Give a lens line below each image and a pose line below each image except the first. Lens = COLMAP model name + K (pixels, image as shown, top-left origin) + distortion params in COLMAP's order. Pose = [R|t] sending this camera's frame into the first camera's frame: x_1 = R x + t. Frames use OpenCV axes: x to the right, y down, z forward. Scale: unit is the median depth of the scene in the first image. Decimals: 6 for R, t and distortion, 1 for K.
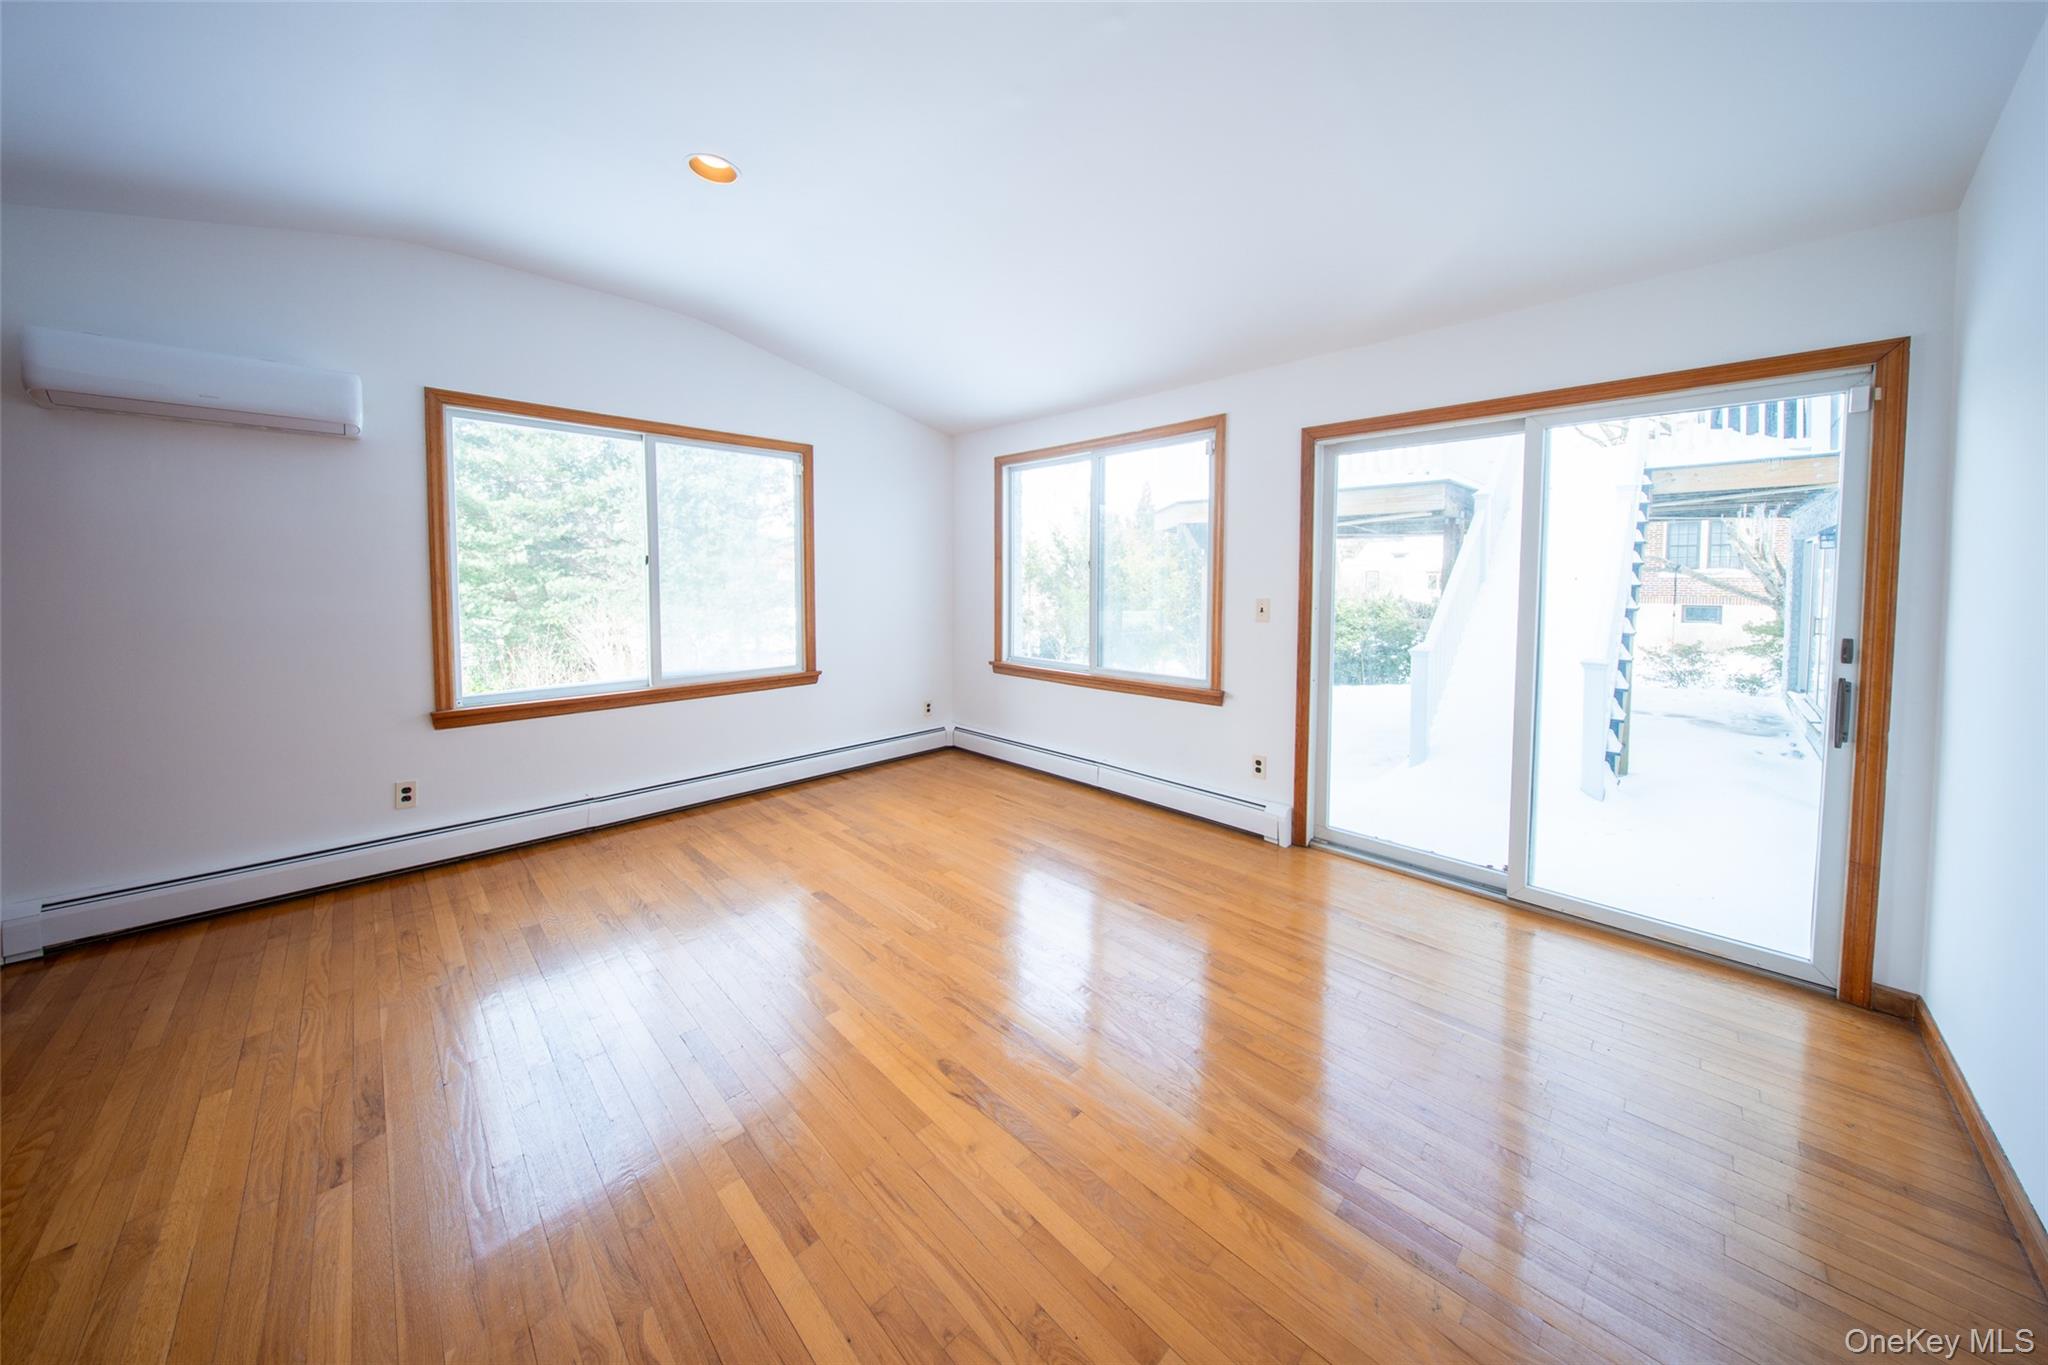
lens RADIAL K [[672.0, 0, 1034.7], [0, 672.0, 616.6], [0, 0, 1]] dist [0.001750, -0.003407]
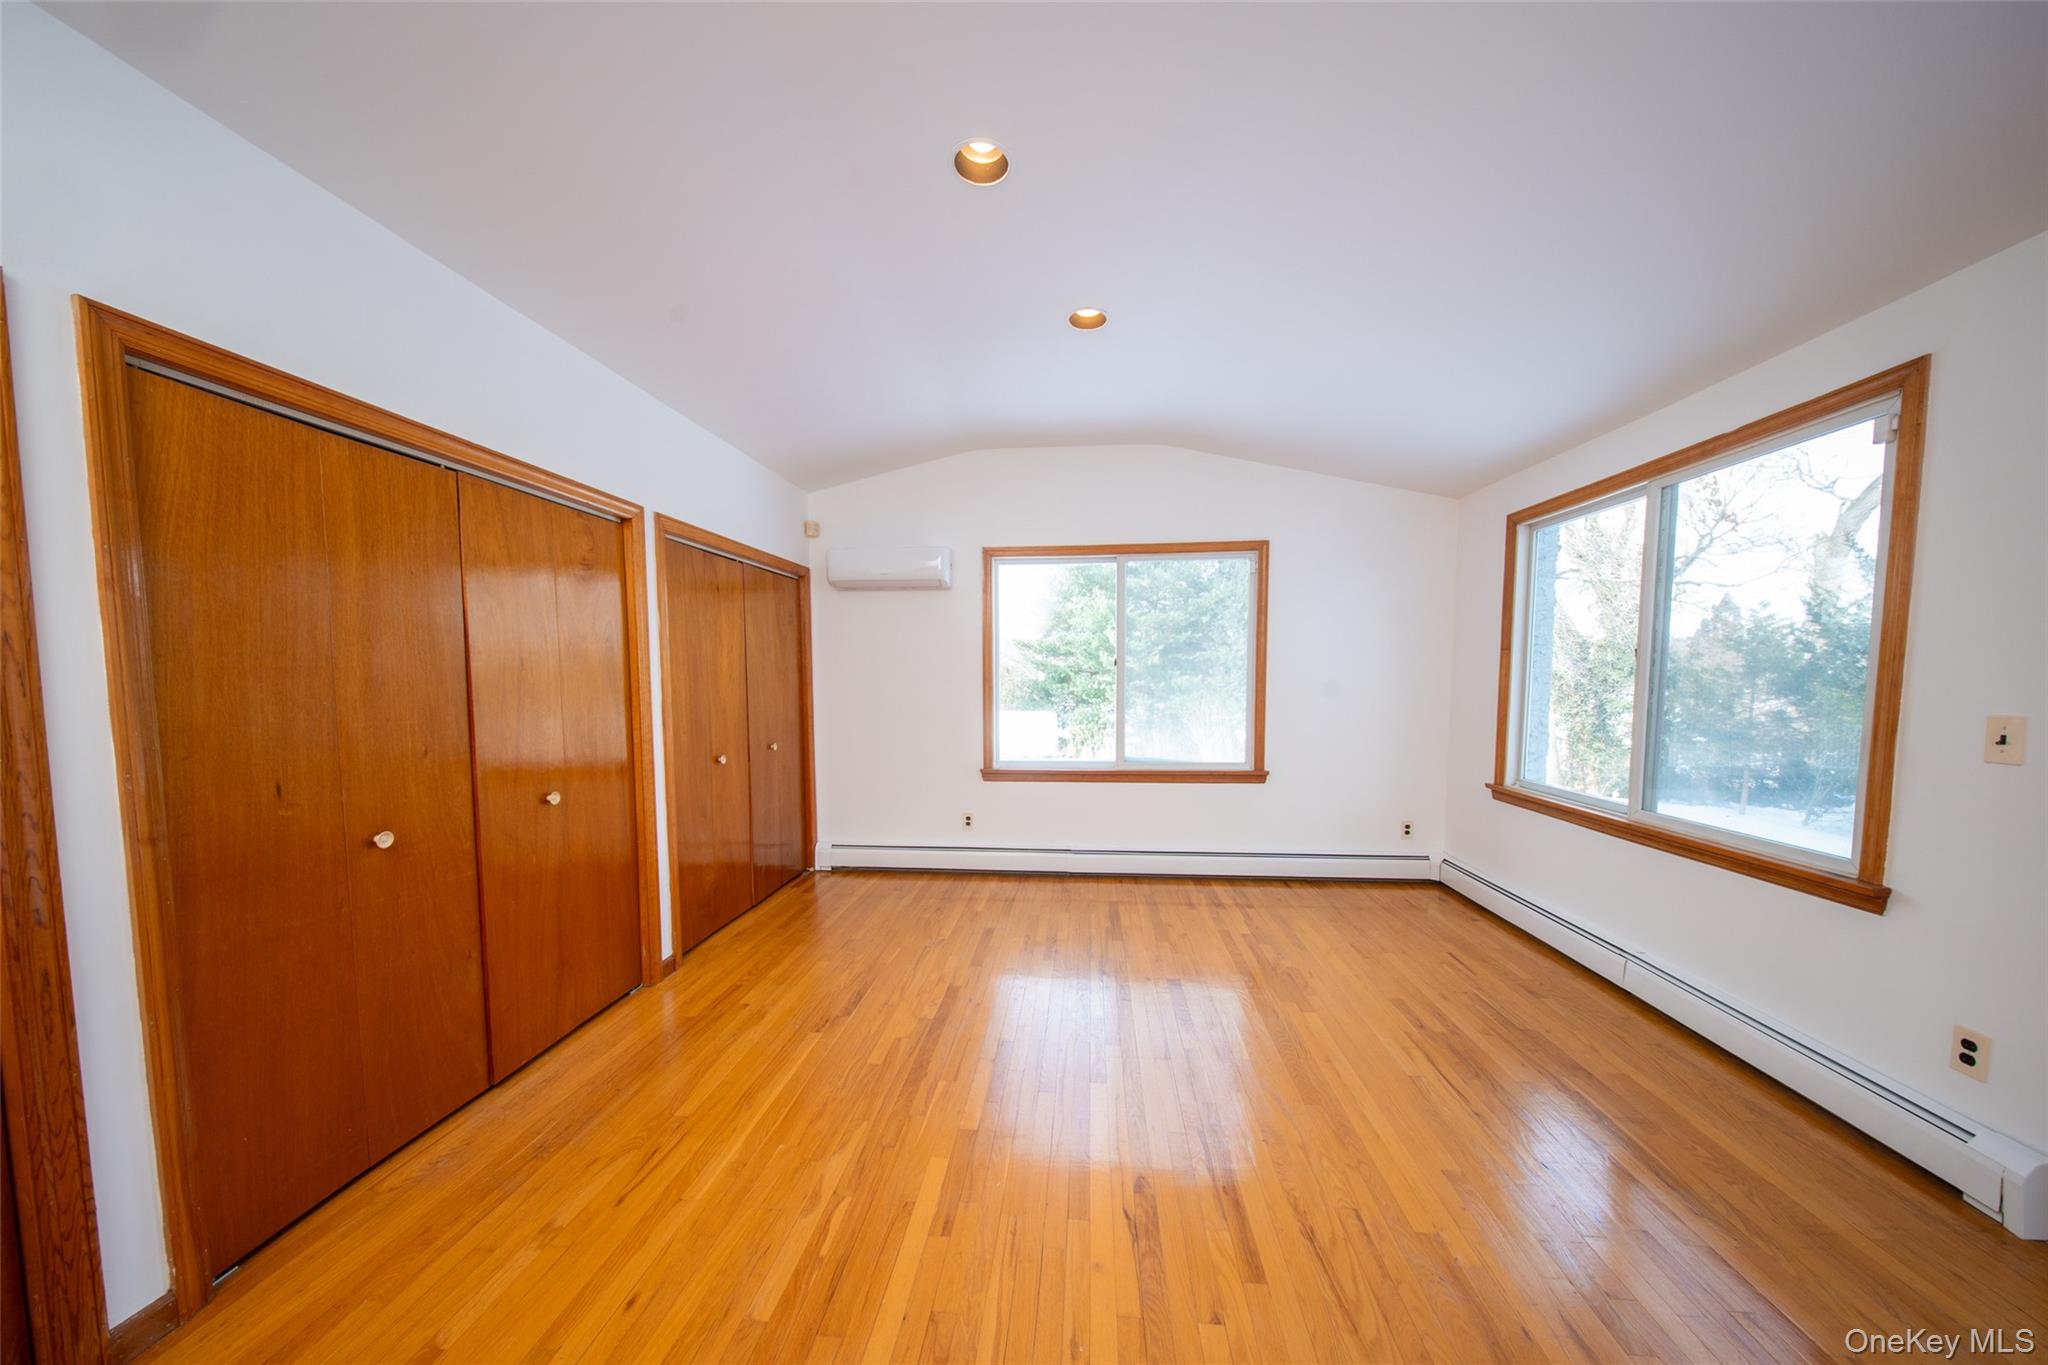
lens RADIAL K [[655.4, 0, 1012.5], [0, 655.4, 722.6], [0, 0, 1]] dist [0.000376, -0.003230]
pose [[0.626056, 0.051651, -0.778065, 0.234185], [-0.040399, 0.998612, 0.033785, -0.008317], [0.778731, 0.010282, 0.627274, 0.137729]]
